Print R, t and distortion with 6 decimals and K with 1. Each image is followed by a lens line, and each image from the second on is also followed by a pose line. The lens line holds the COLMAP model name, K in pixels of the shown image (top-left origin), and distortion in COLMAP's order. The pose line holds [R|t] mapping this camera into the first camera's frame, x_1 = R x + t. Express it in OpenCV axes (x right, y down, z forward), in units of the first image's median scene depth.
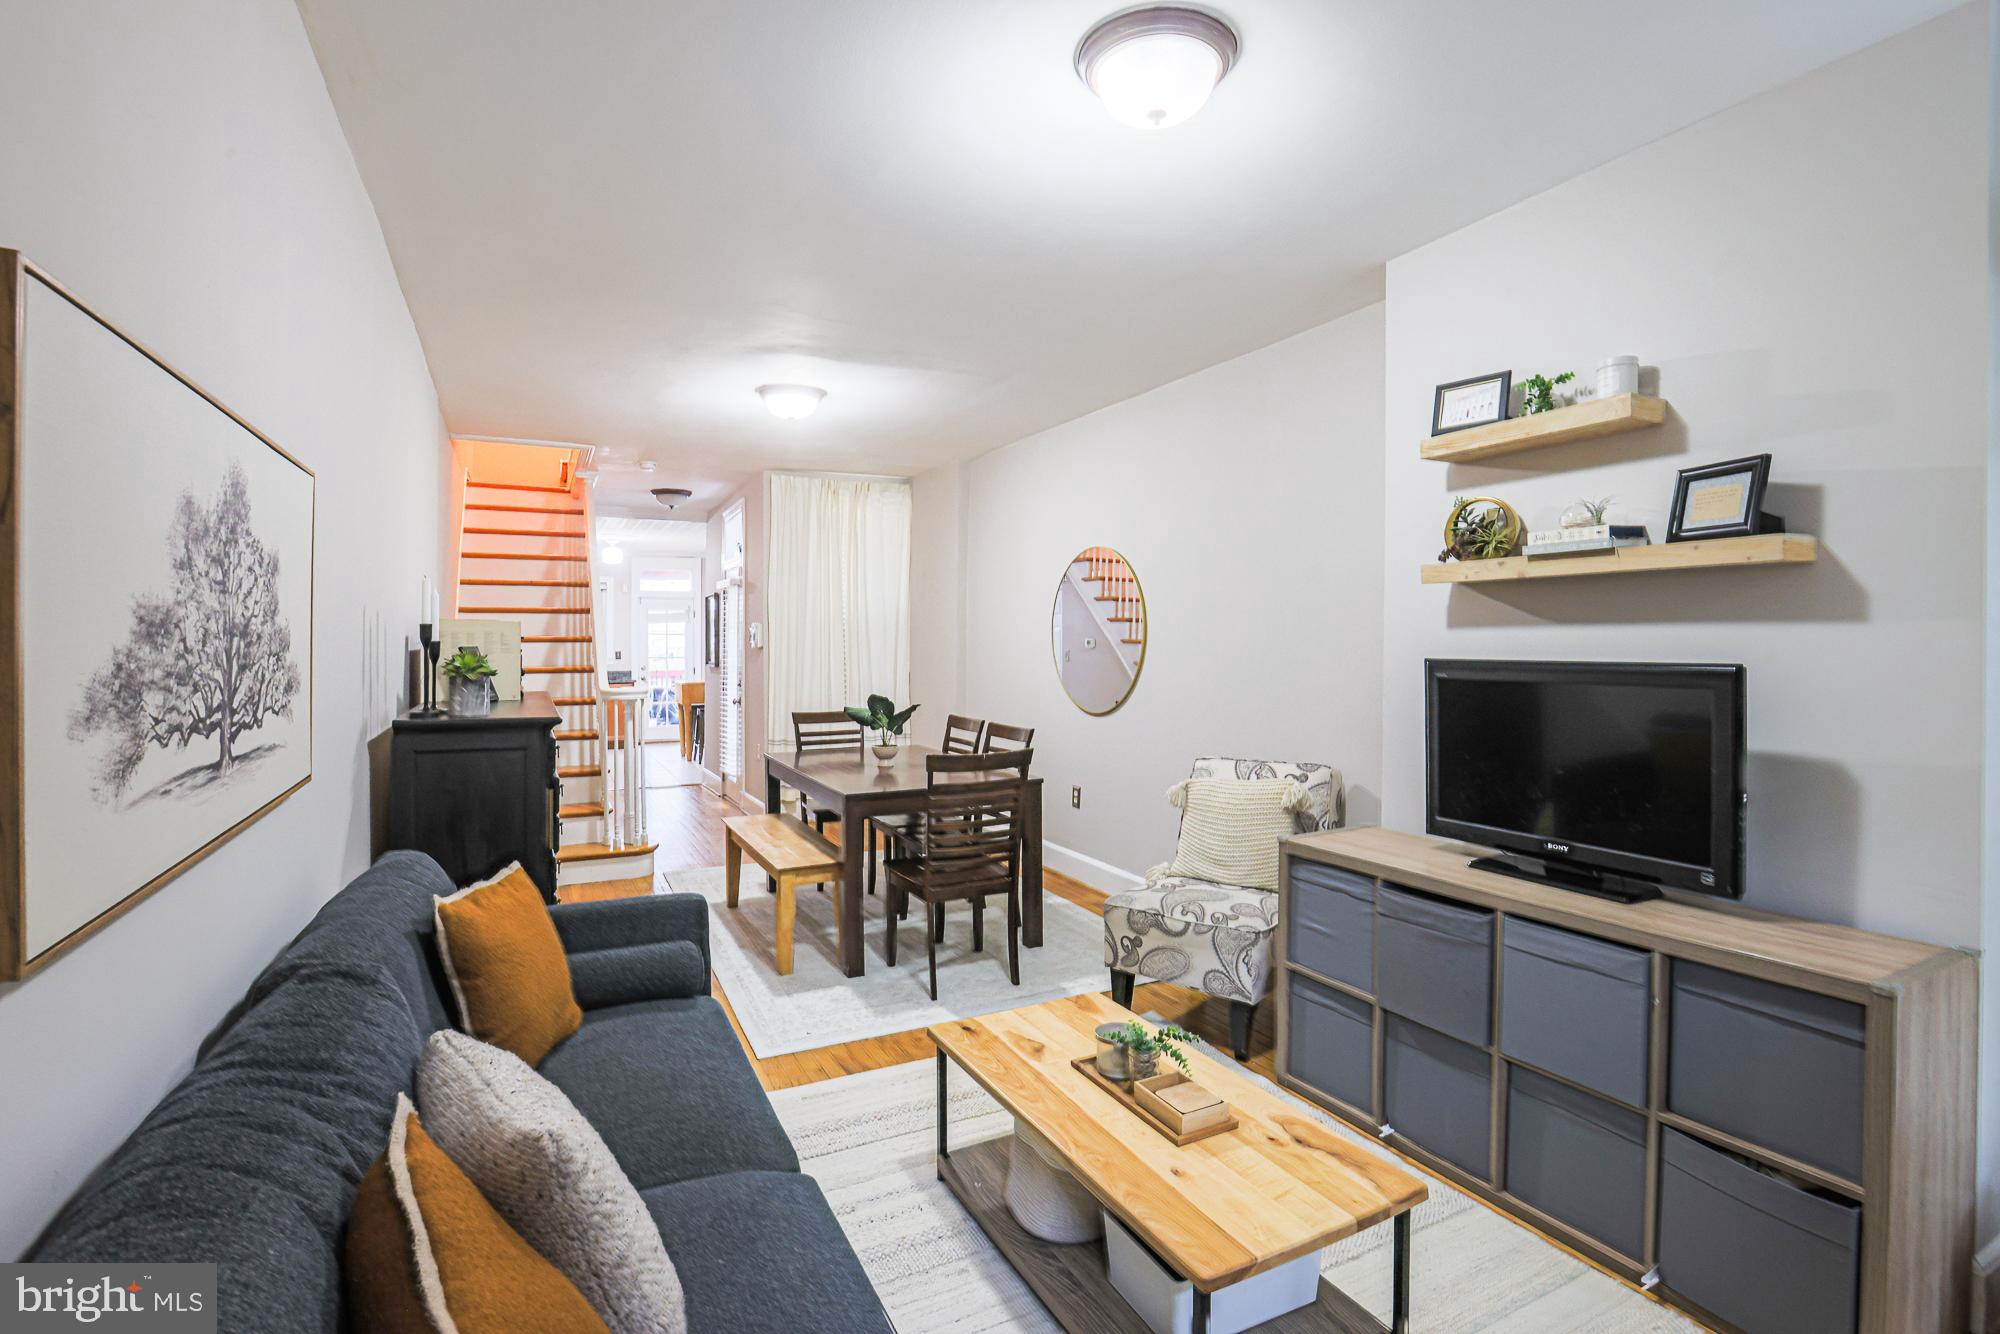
lens RADIAL K [[944.4, 0, 1014.9], [0, 944.4, 646.2], [0, 0, 1]] dist [-0.056851, 0.022242]
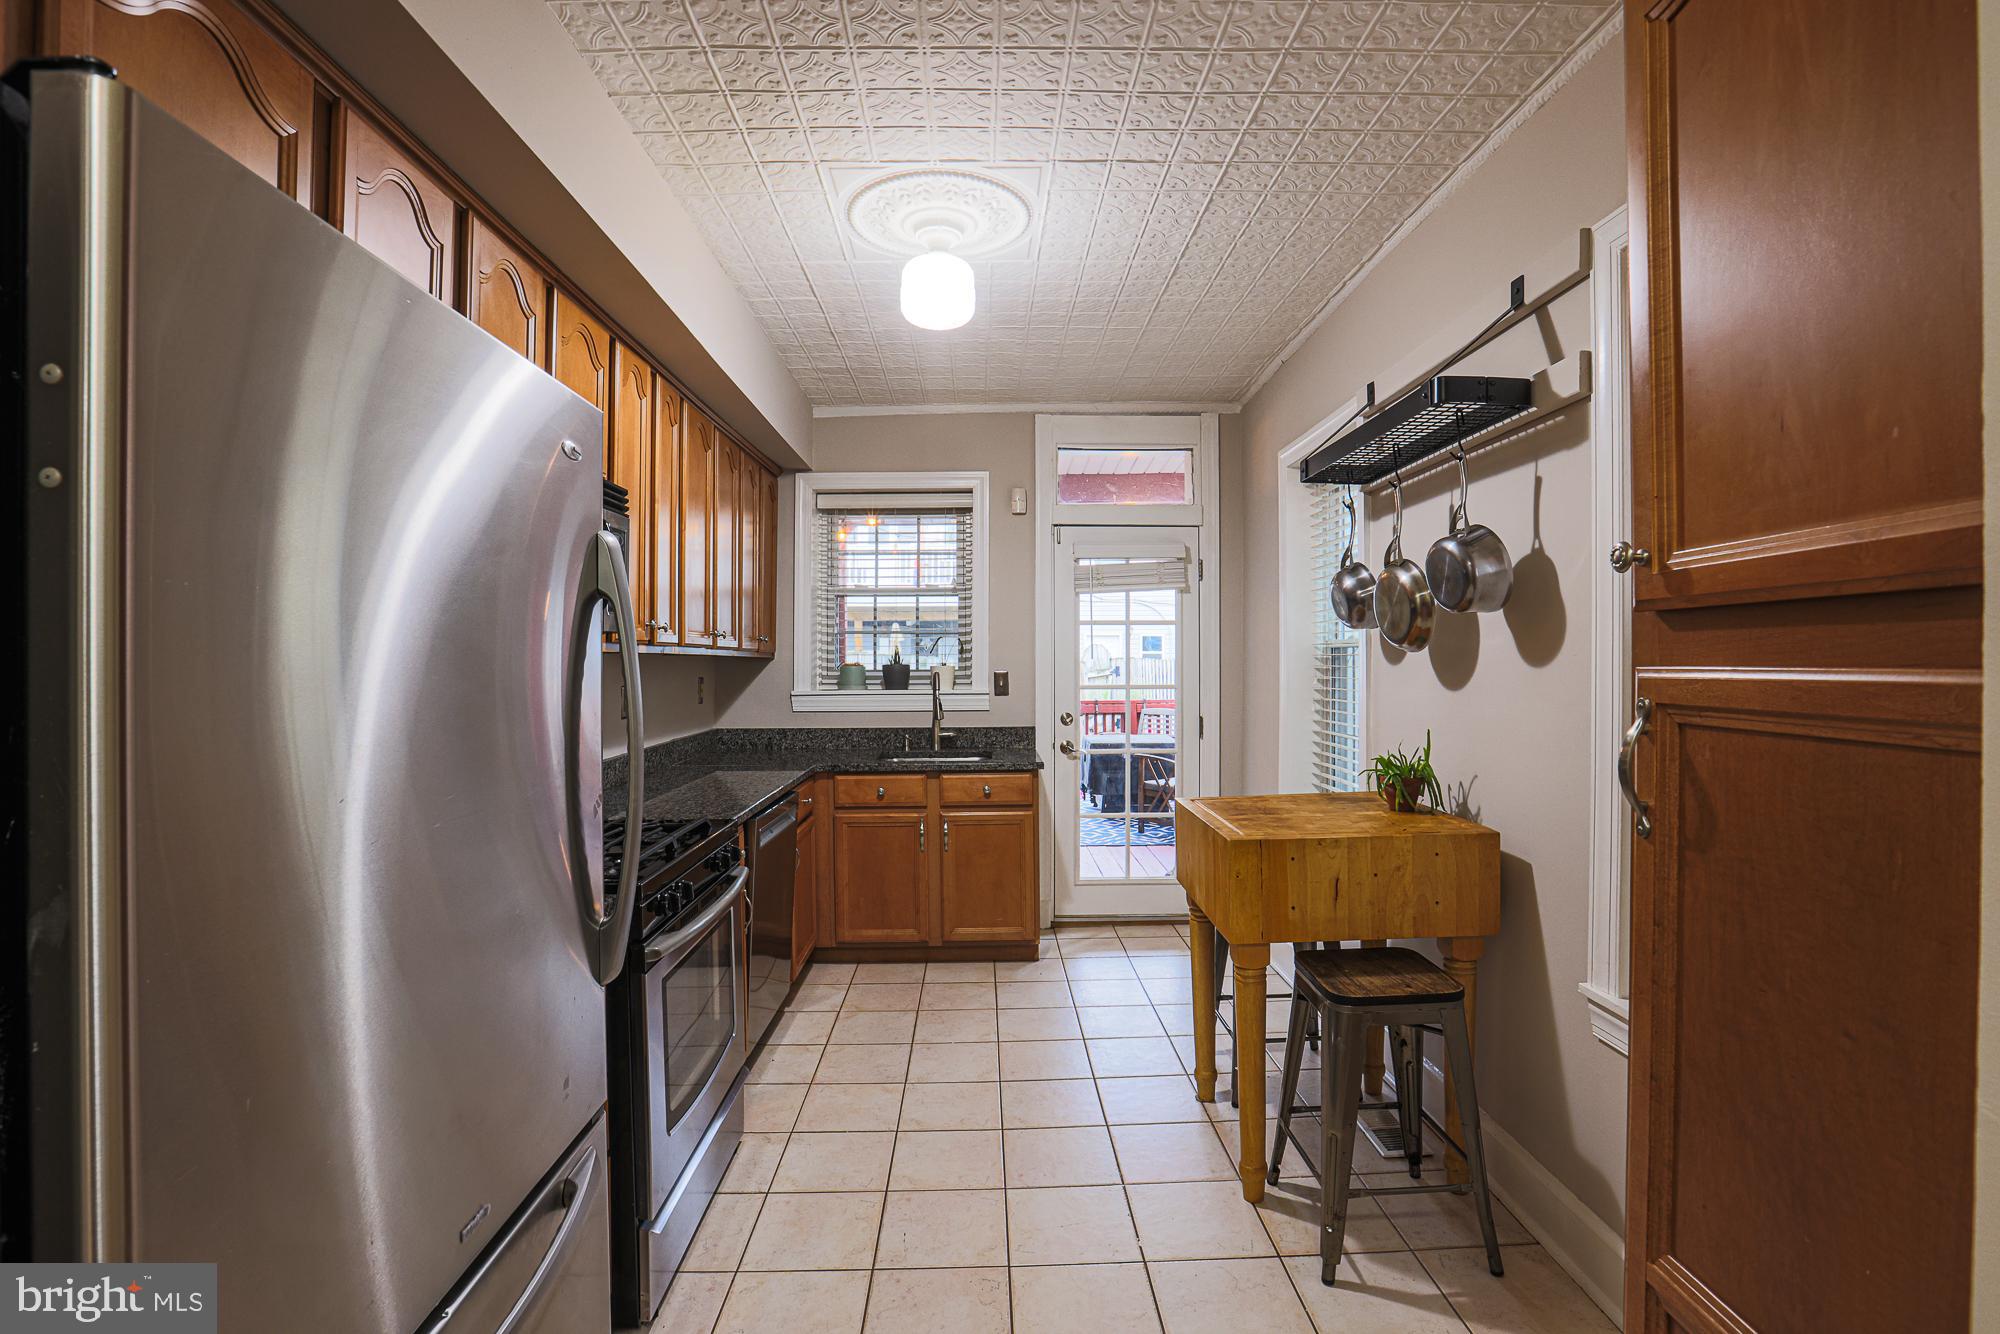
lens RADIAL K [[919.7, 0, 989.2], [0, 919.7, 655.6], [0, 0, 1]] dist [-0.053622, 0.020775]
pose [[0.888176, -0.003807, -0.459488, -2.386683], [0.001831, 0.999987, -0.004748, 0.003431], [0.459500, 0.003376, 0.888171, 6.163641]]
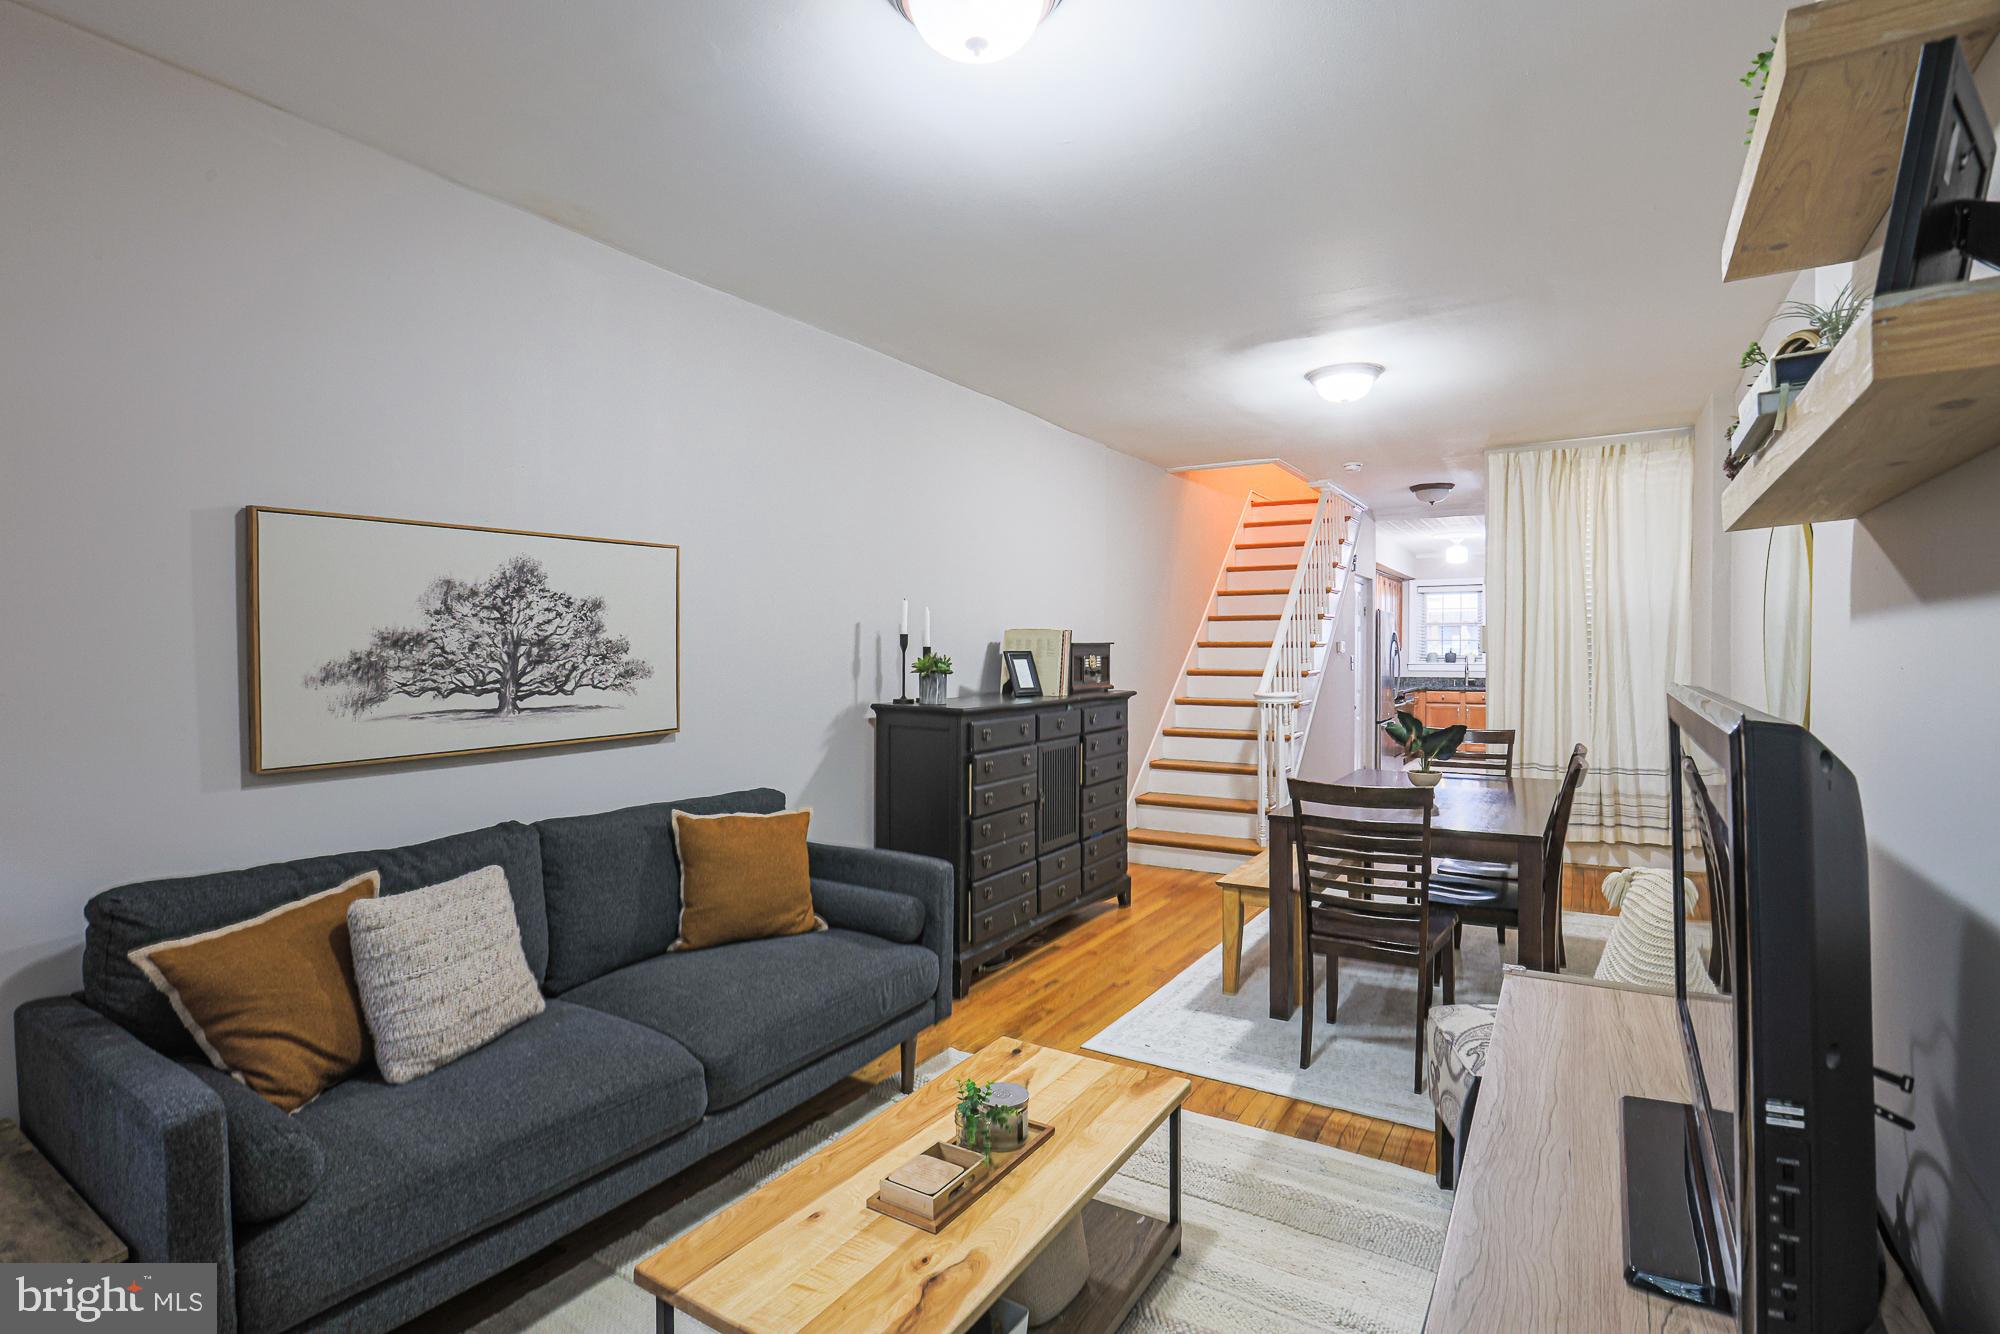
lens RADIAL K [[963.4, 0, 995.6], [0, 963.4, 649.5], [0, 0, 1]] dist [-0.052094, -0.000093]
pose [[0.503455, 0.003407, -0.864015, 1.323882], [-0.004275, 0.999990, 0.001452, -0.009259], [0.864011, 0.002962, 0.503464, 0.823398]]
